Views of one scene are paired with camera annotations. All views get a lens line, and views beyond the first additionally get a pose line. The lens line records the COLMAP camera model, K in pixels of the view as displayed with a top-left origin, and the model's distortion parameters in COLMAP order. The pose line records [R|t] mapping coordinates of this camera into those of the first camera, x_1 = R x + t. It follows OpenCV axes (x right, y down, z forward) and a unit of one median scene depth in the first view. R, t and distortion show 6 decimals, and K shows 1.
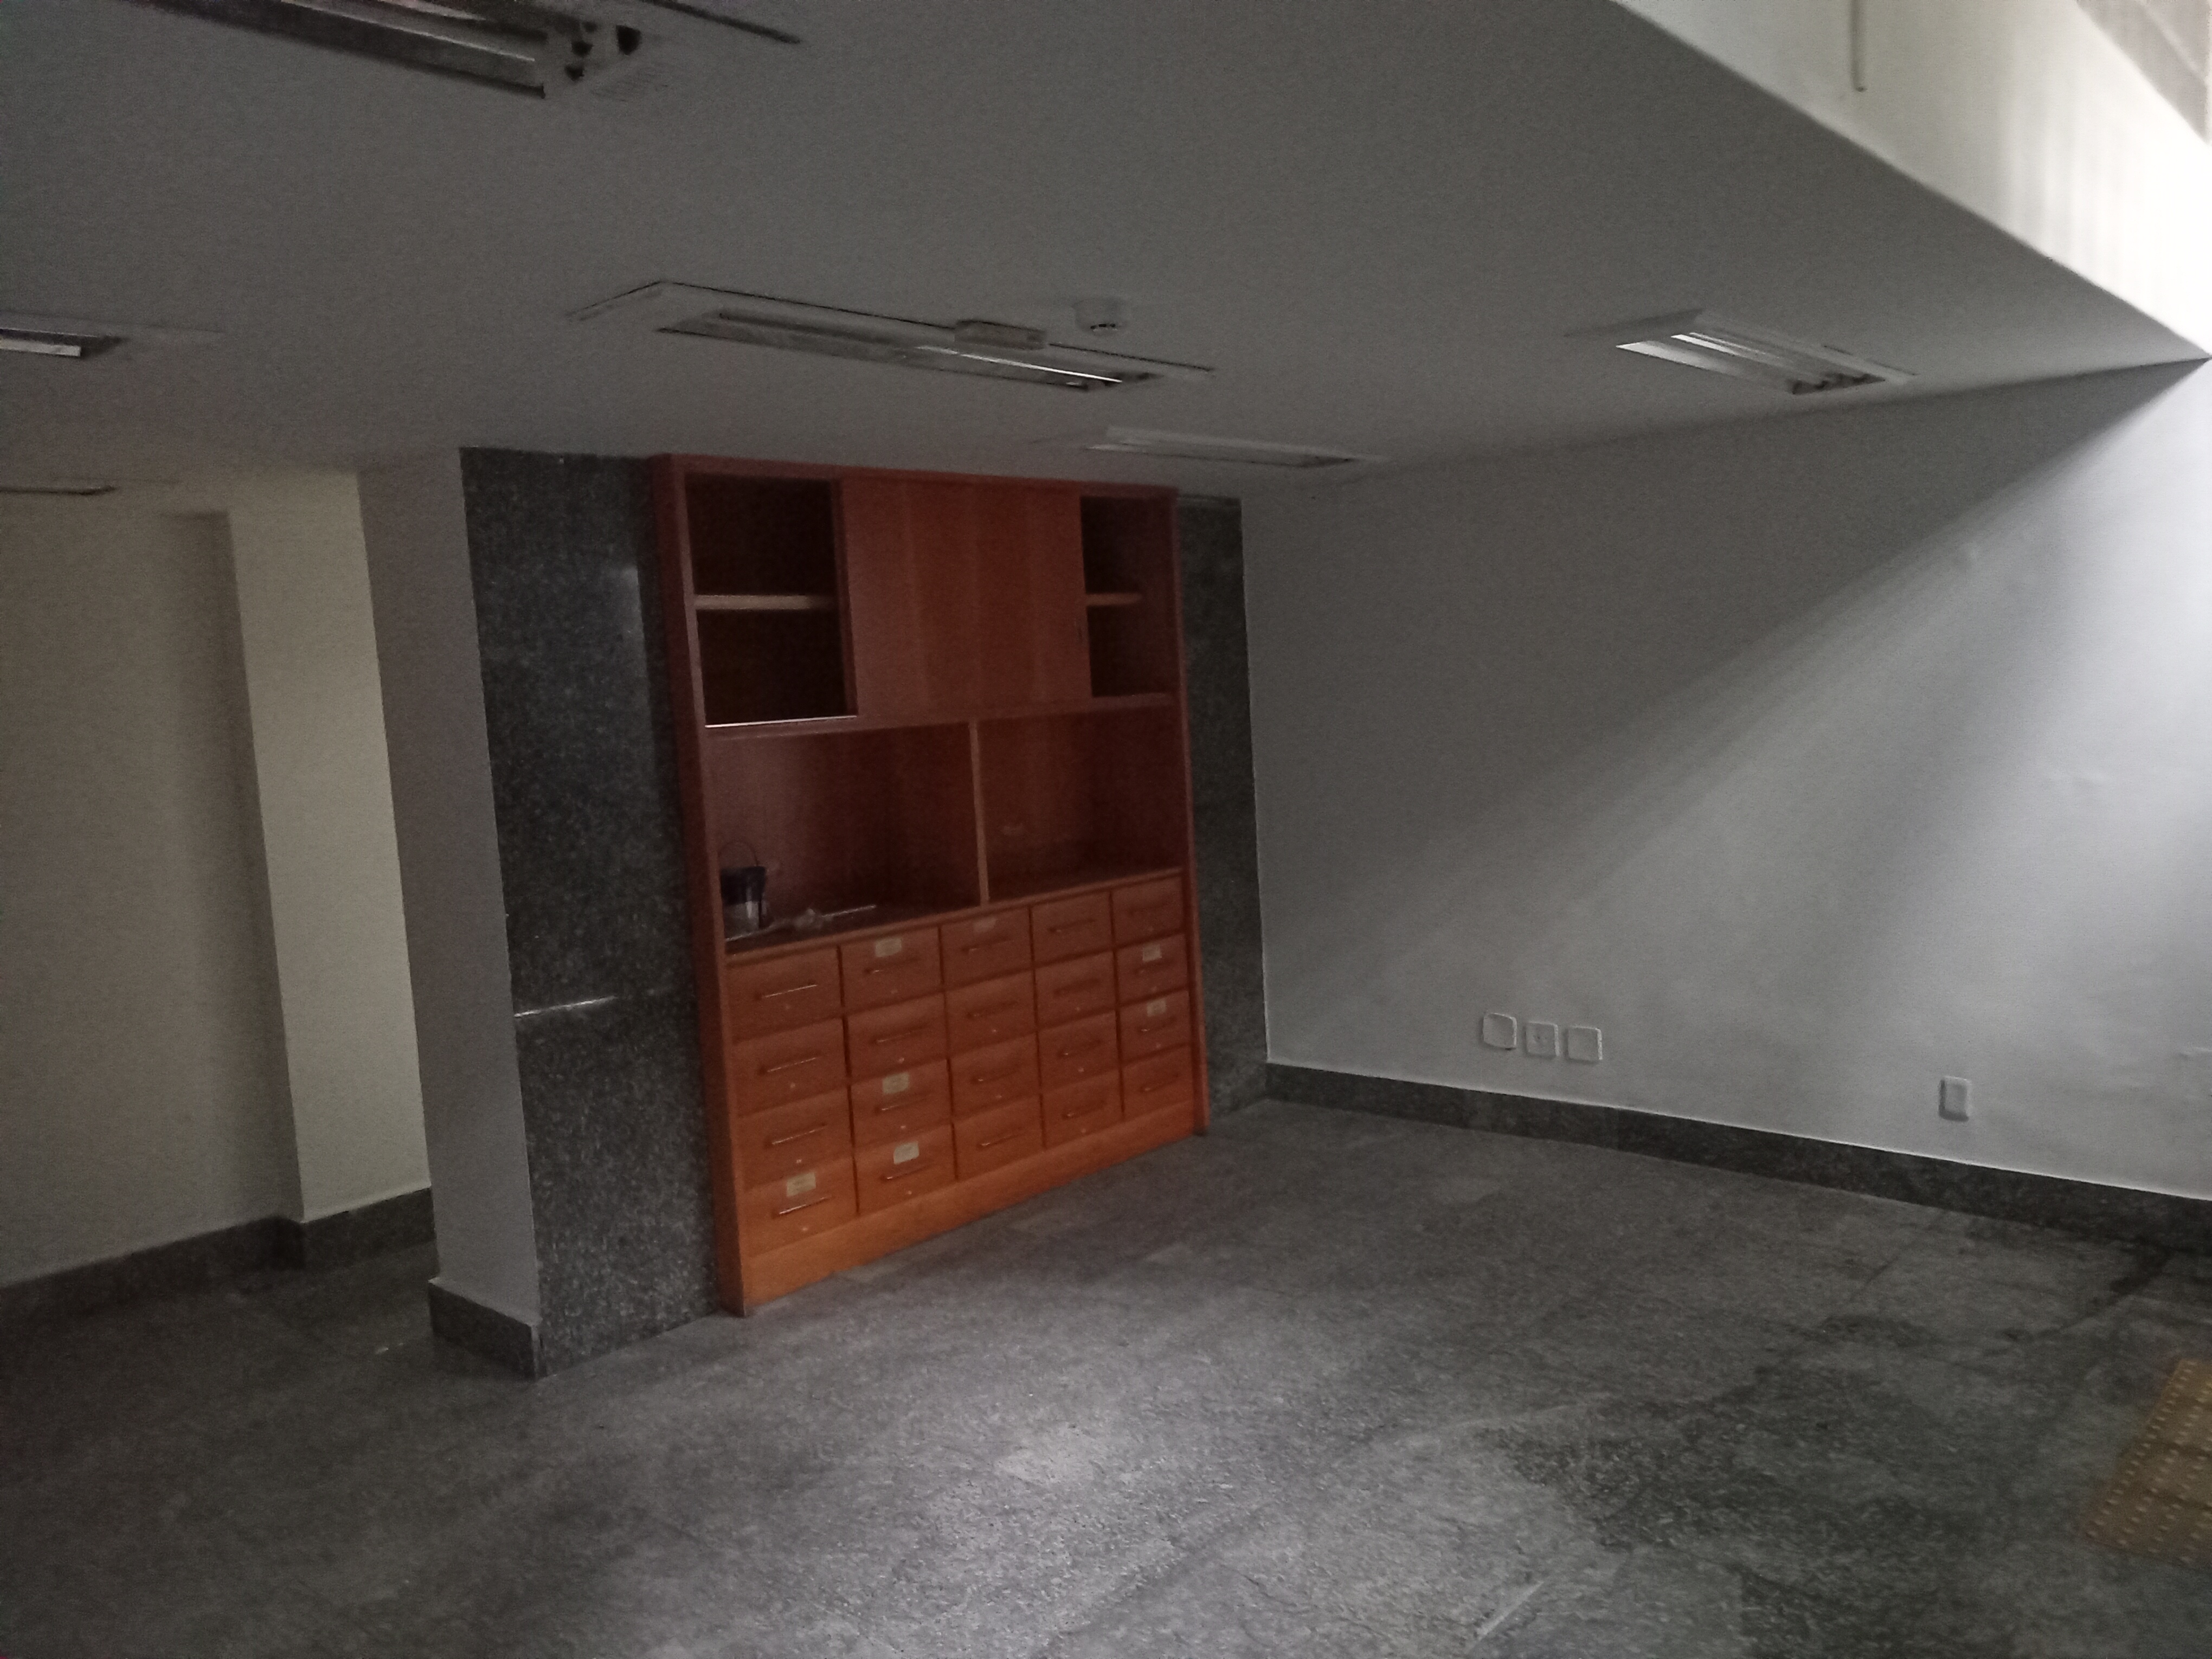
lens RADIAL K [[1624.0, 0, 1106.0], [0, 1624.0, 829.5], [0, 0, 1]] dist [0.044797, -0.098235]
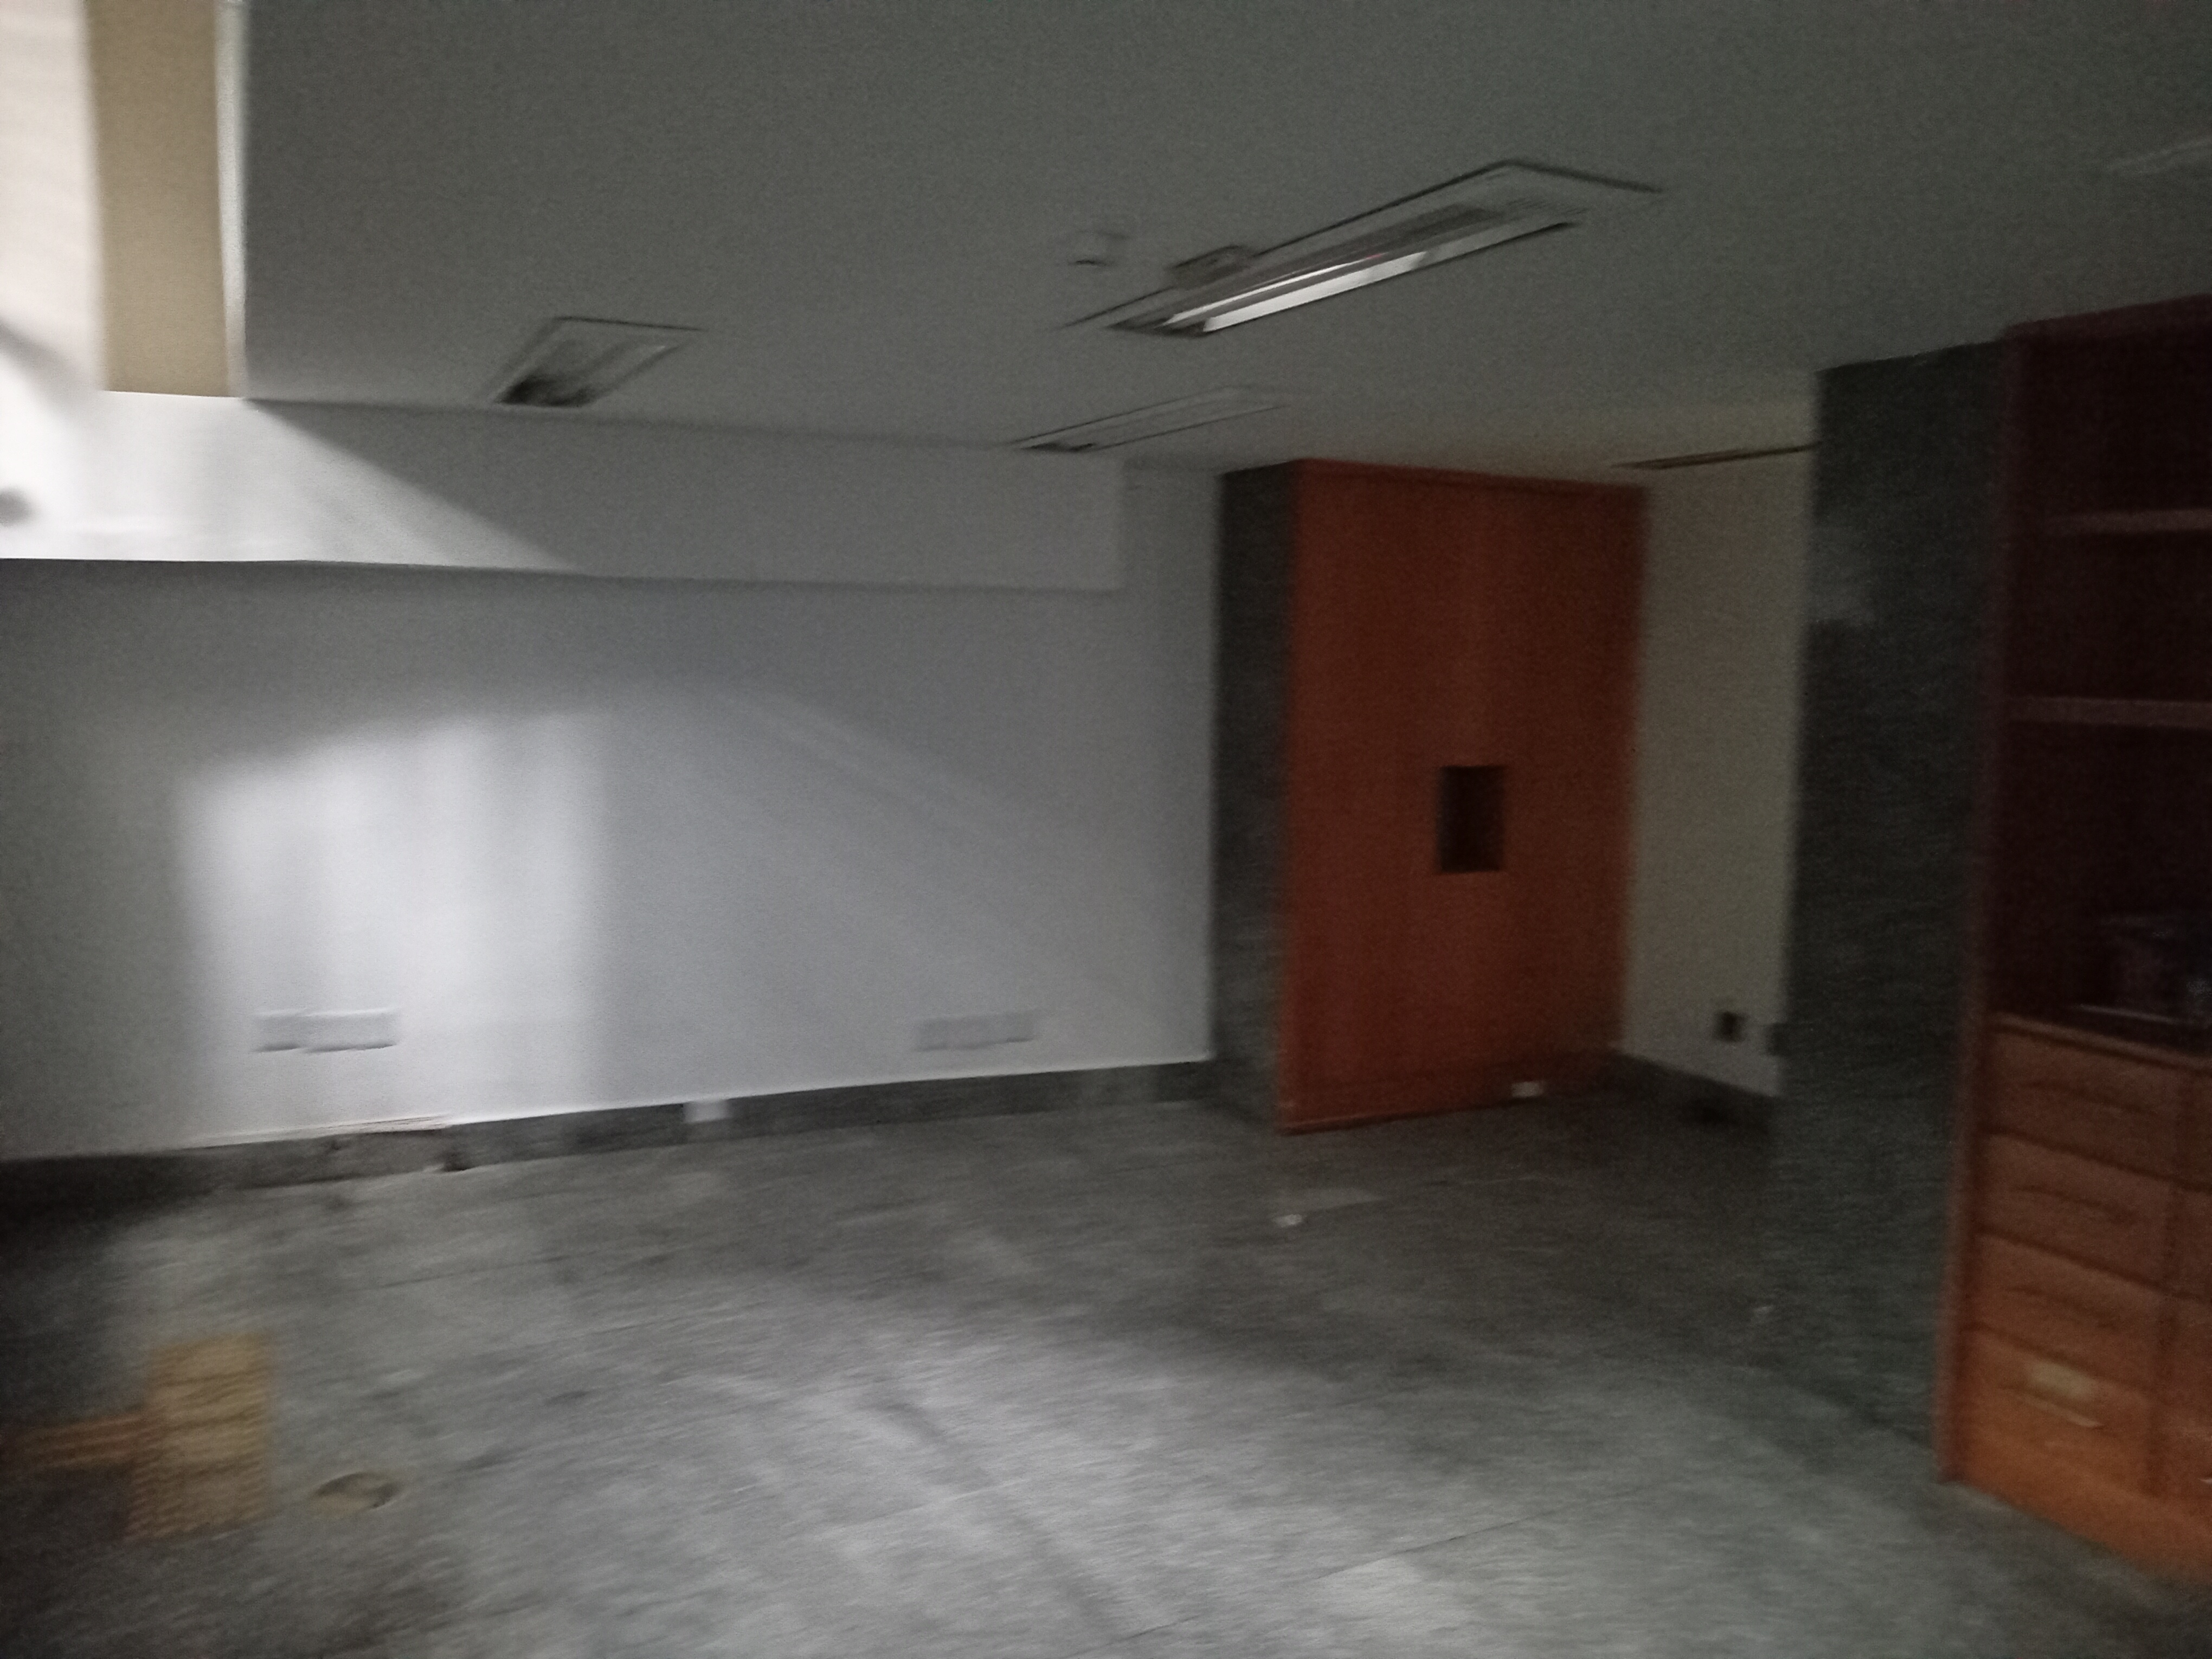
lens RADIAL K [[1627.3, 0, 1106.0], [0, 1627.3, 829.5], [0, 0, 1]] dist [-0.032155, -0.001473]
pose [[-0.331331, 0.154272, -0.930817, 0.644233], [-0.095158, 0.976048, 0.195641, -0.121772], [0.938704, 0.153397, -0.308714, 0.959493]]
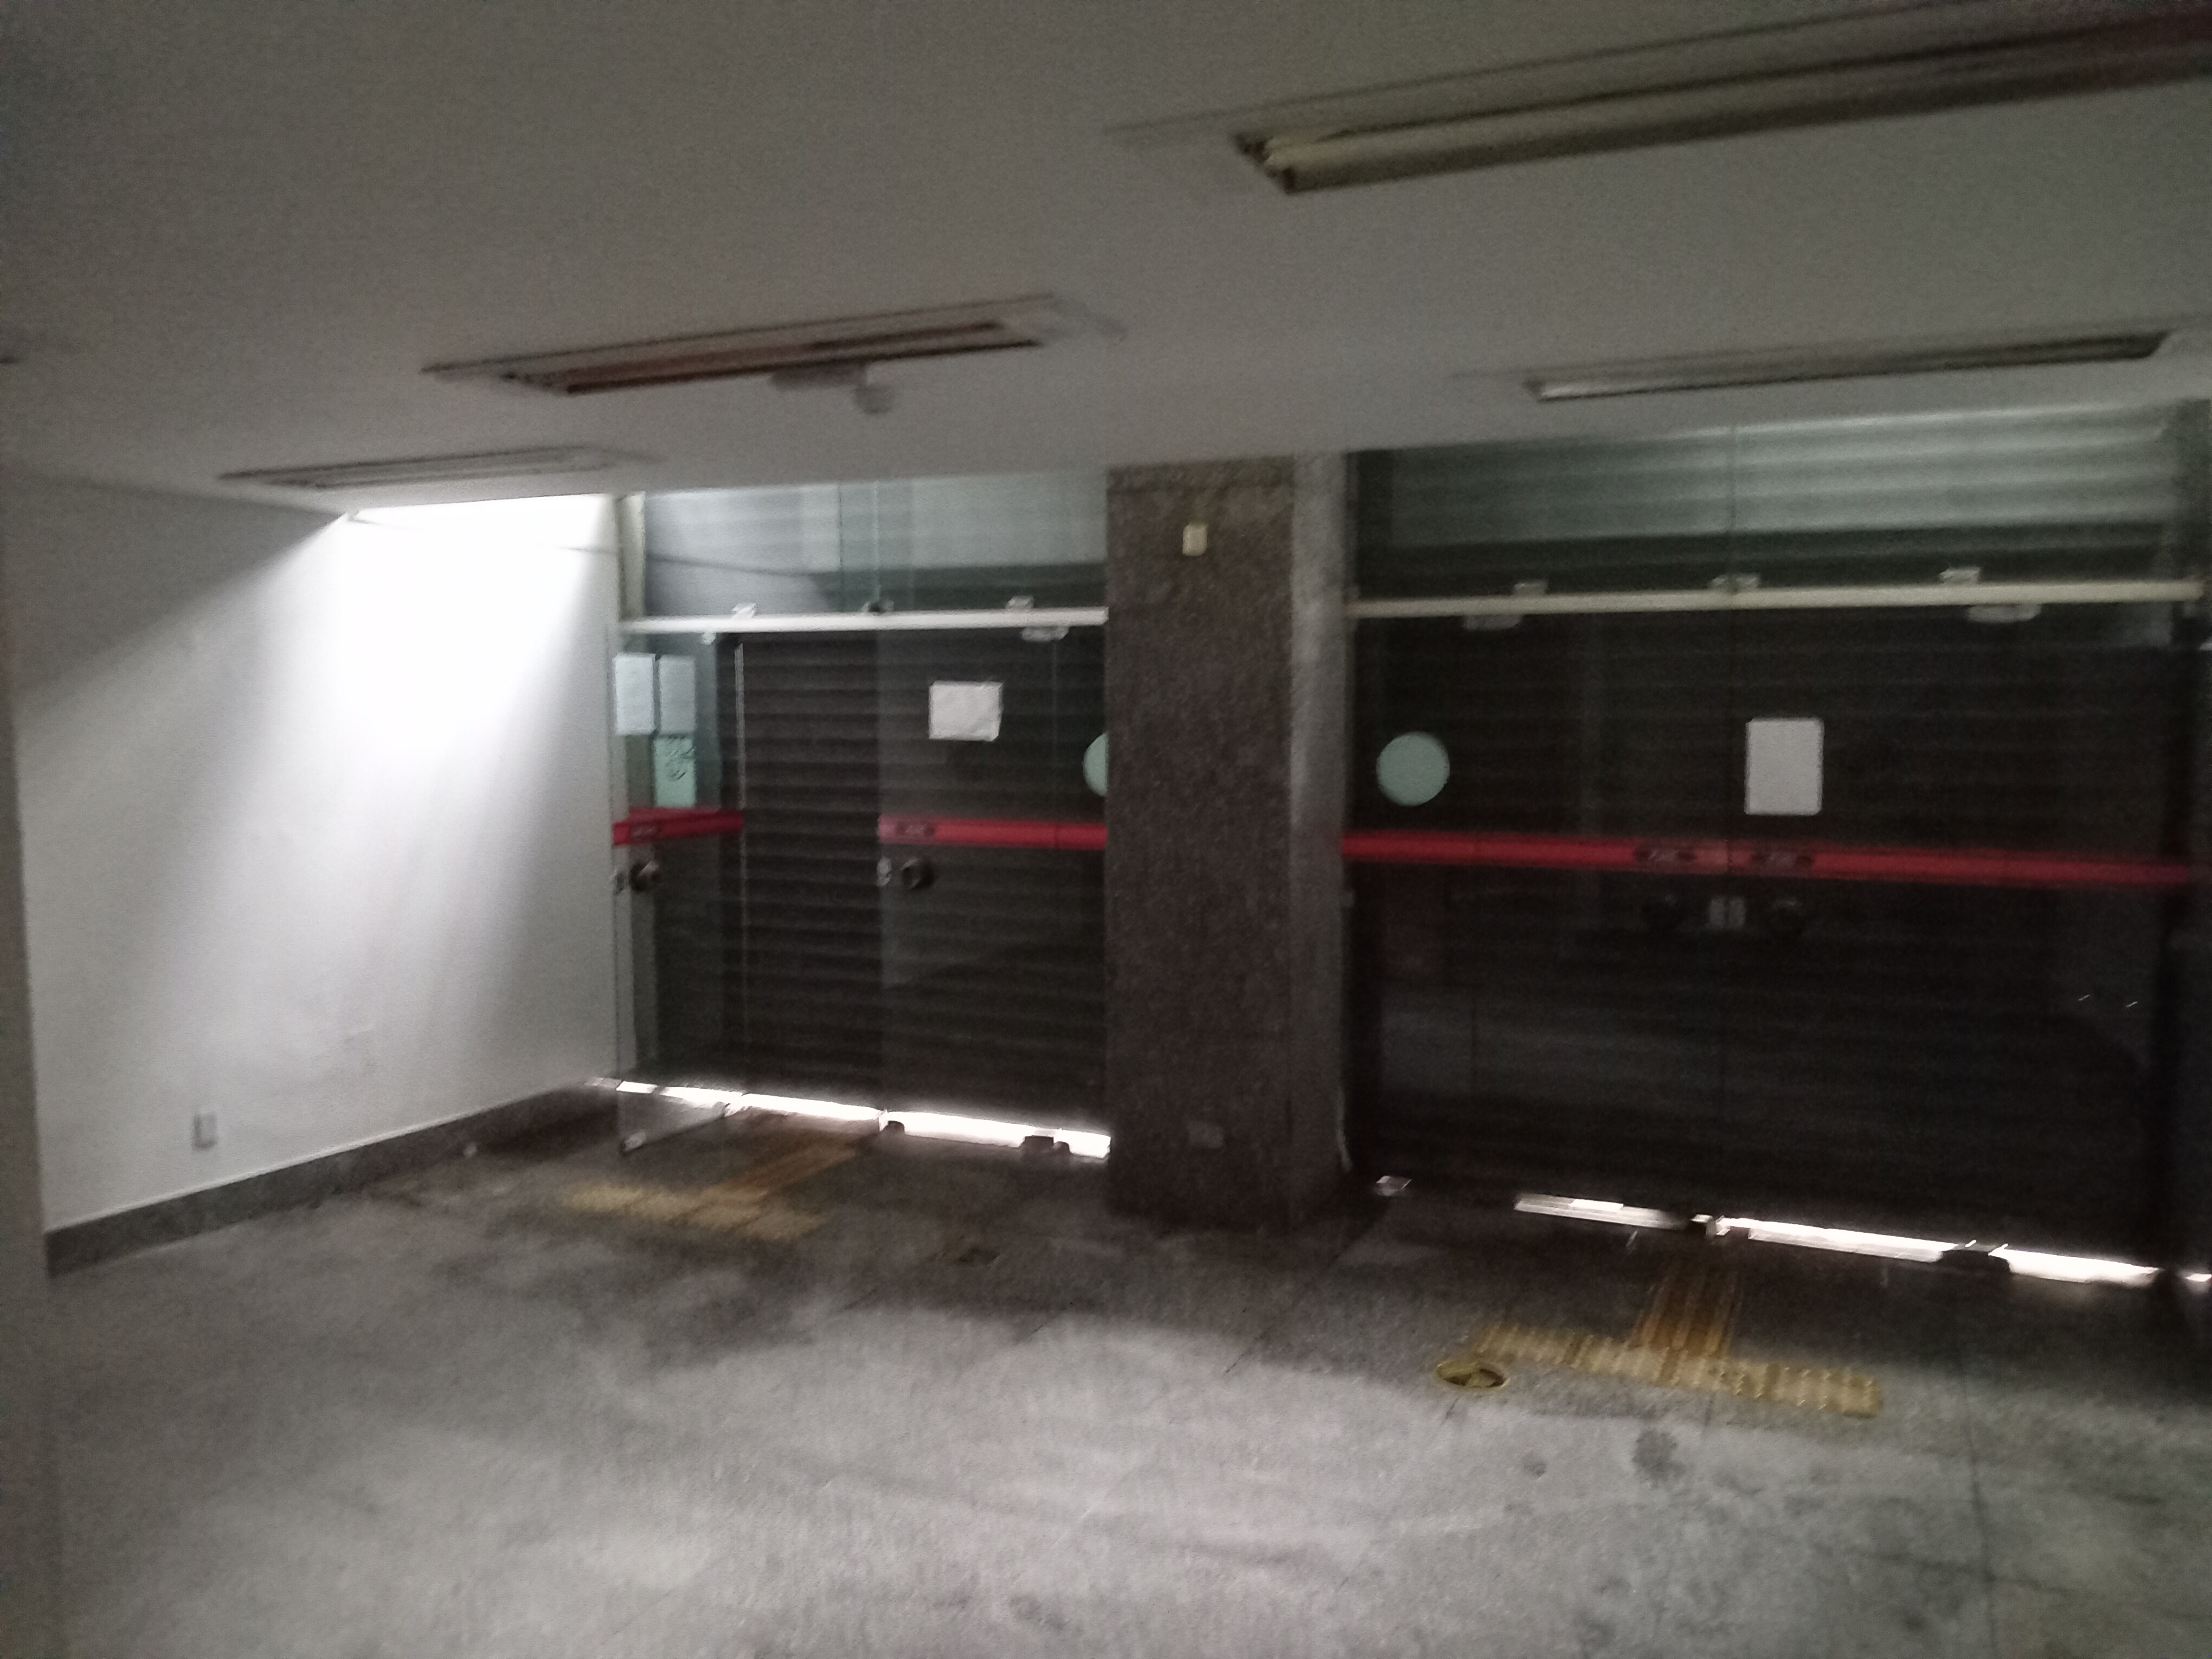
lens RADIAL K [[1670.3, 0, 1106.0], [0, 1670.3, 829.5], [0, 0, 1]] dist [-0.067837, -0.000705]
pose [[-0.308625, -0.007771, 0.951152, -0.867010], [0.115928, 0.992205, 0.045723, -0.019580], [-0.944093, 0.124377, -0.305318, 0.901224]]
